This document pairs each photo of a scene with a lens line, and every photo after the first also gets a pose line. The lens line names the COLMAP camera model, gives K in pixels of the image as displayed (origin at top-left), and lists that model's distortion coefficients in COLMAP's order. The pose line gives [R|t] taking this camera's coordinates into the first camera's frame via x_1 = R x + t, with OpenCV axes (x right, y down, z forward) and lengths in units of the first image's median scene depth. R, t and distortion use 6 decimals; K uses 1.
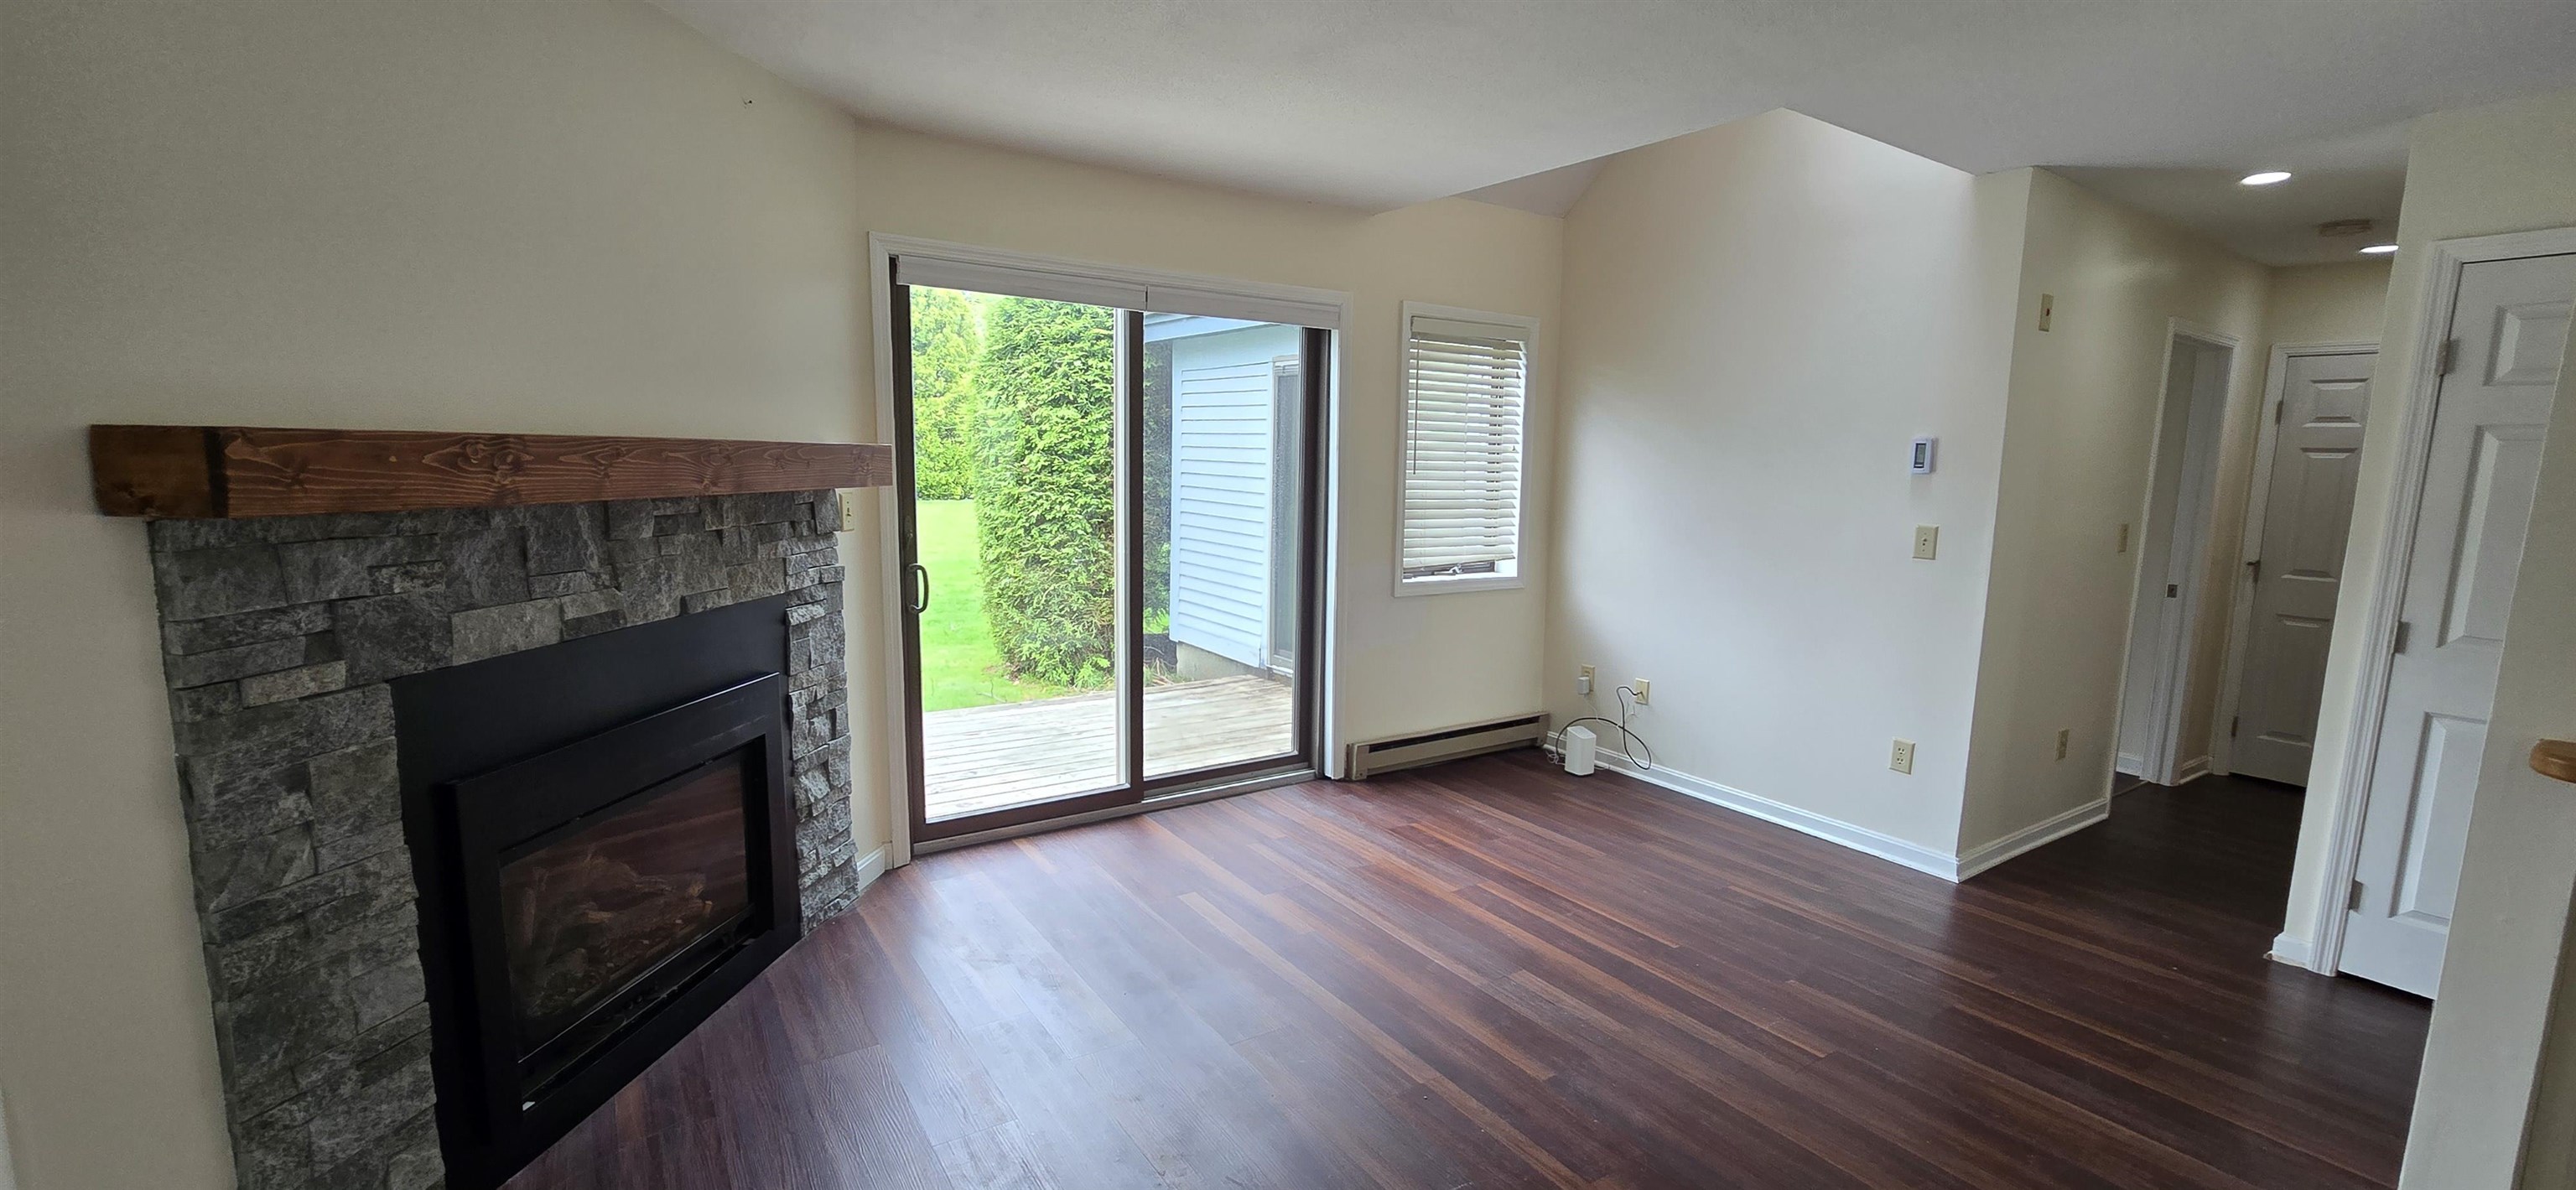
lens RADIAL K [[1060.2, 0, 1277.0], [0, 1060.2, 598.3], [0, 0, 1]] dist [-0.004384, 0.000653]
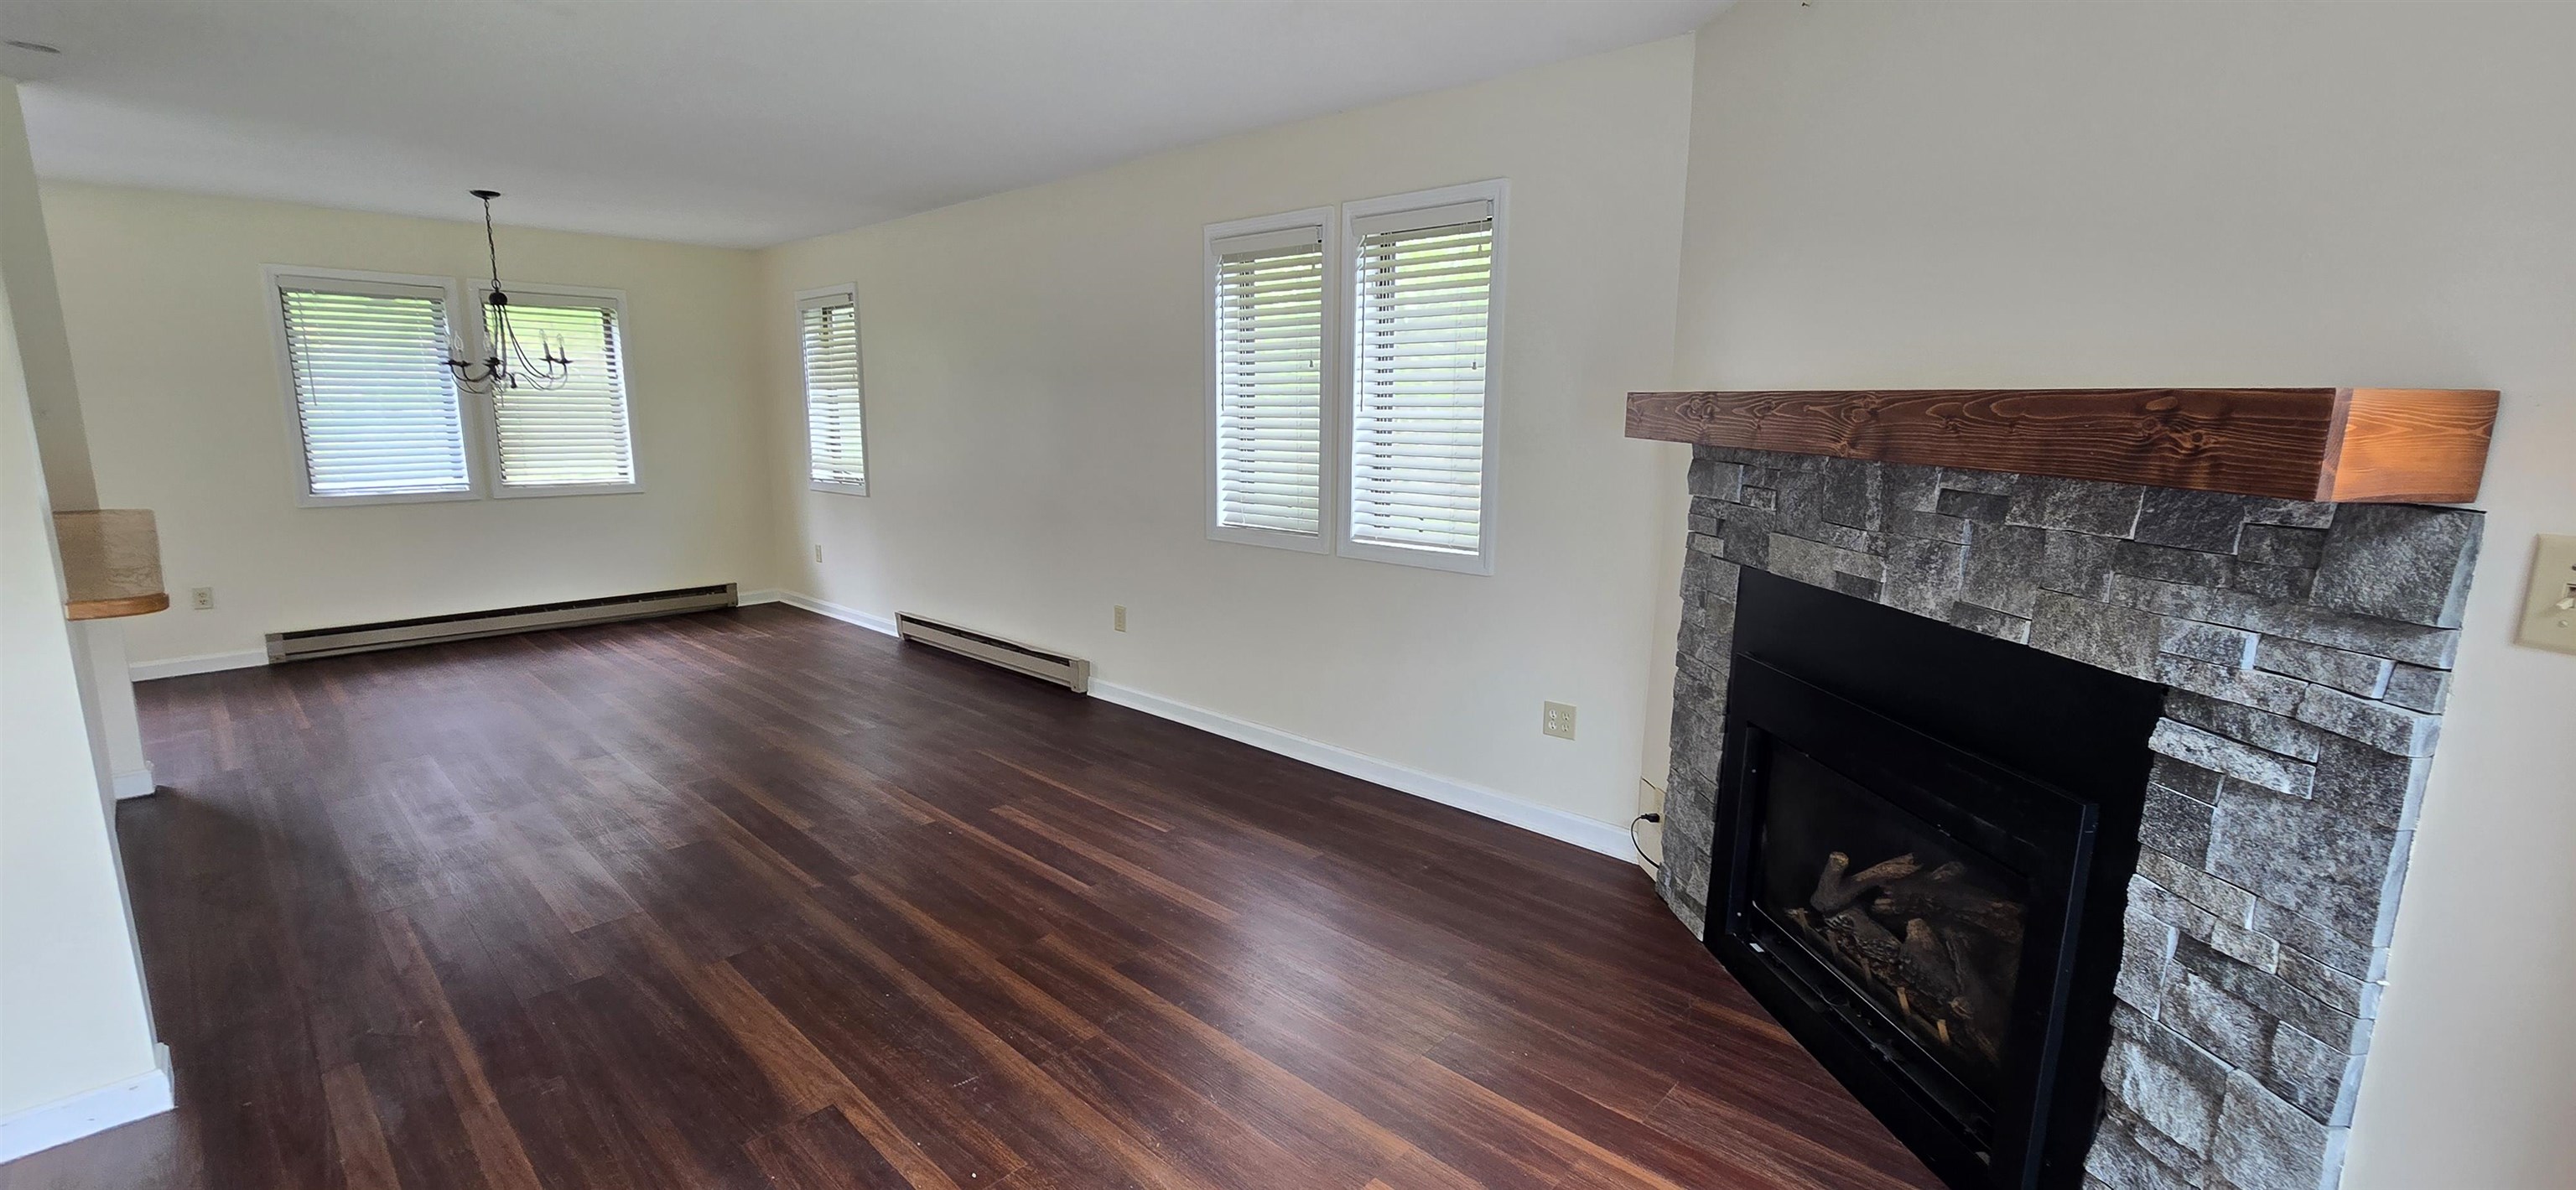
lens RADIAL K [[1060.2, 0, 1277.0], [0, 1060.2, 590.5], [0, 0, 1]] dist [-0.004384, 0.000653]
pose [[-0.973162, 0.018612, -0.229369, 0.057093], [-0.053373, 0.951290, 0.303641, -0.145439], [0.223848, 0.307734, -0.924766, 1.088498]]
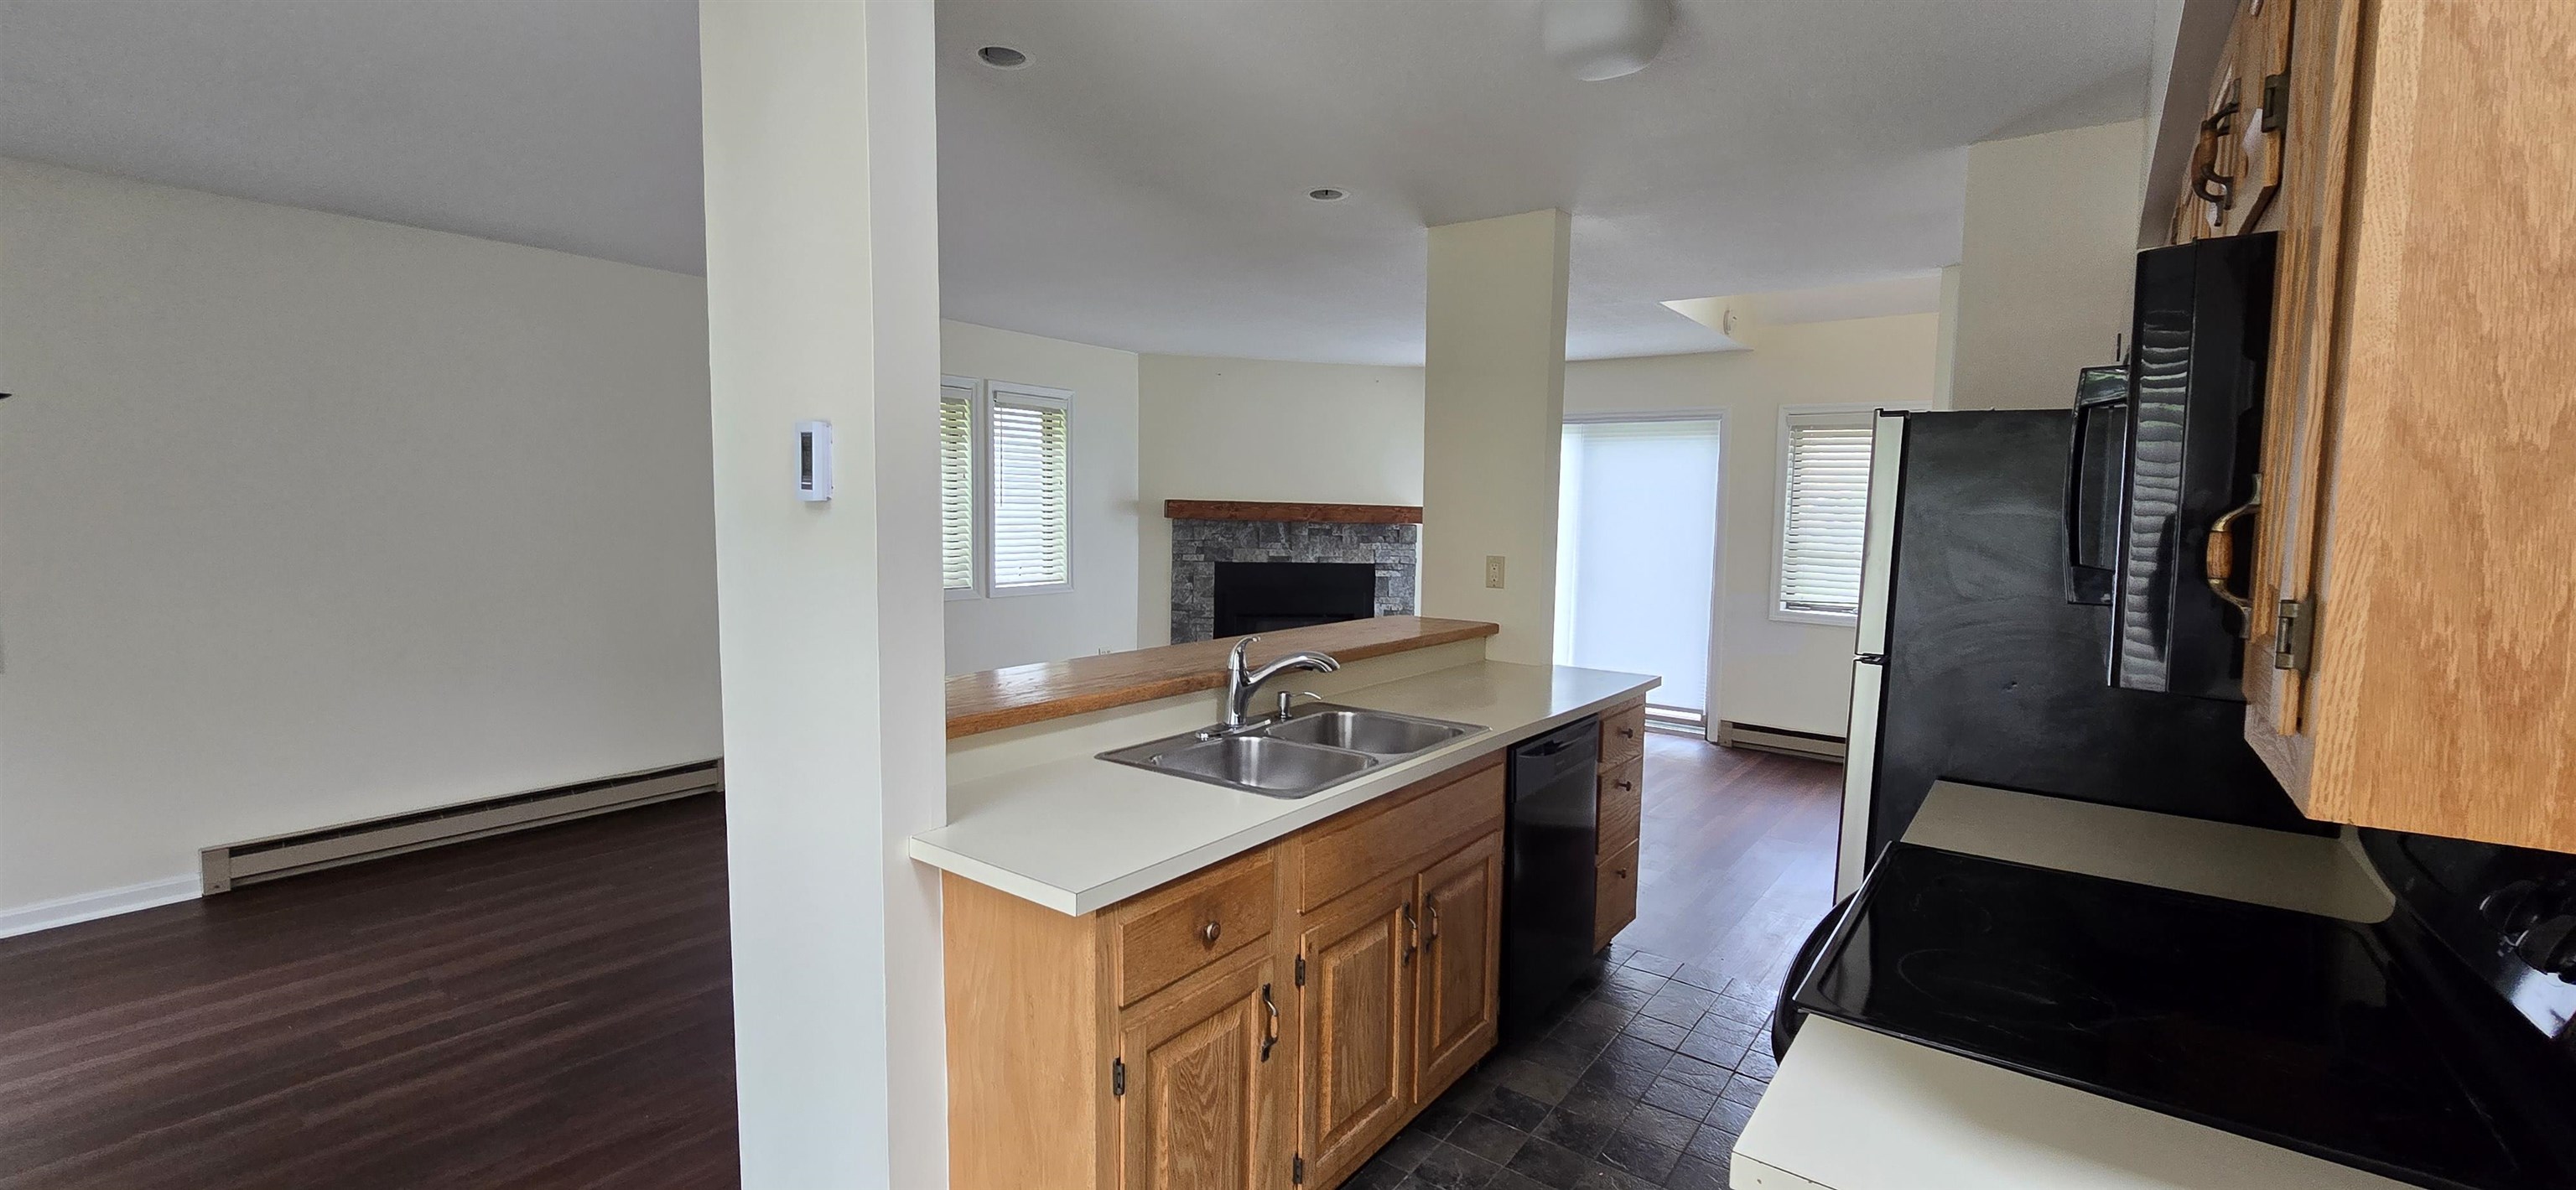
lens RADIAL K [[1060.2, 0, 1272.1], [0, 1060.2, 576.1], [0, 0, 1]] dist [-0.004384, 0.000653]
pose [[0.319903, 0.053144, -0.945959, 1.506497], [-0.147154, 0.989097, 0.005803, 0.037296], [0.935953, 0.137345, 0.324236, -0.050722]]
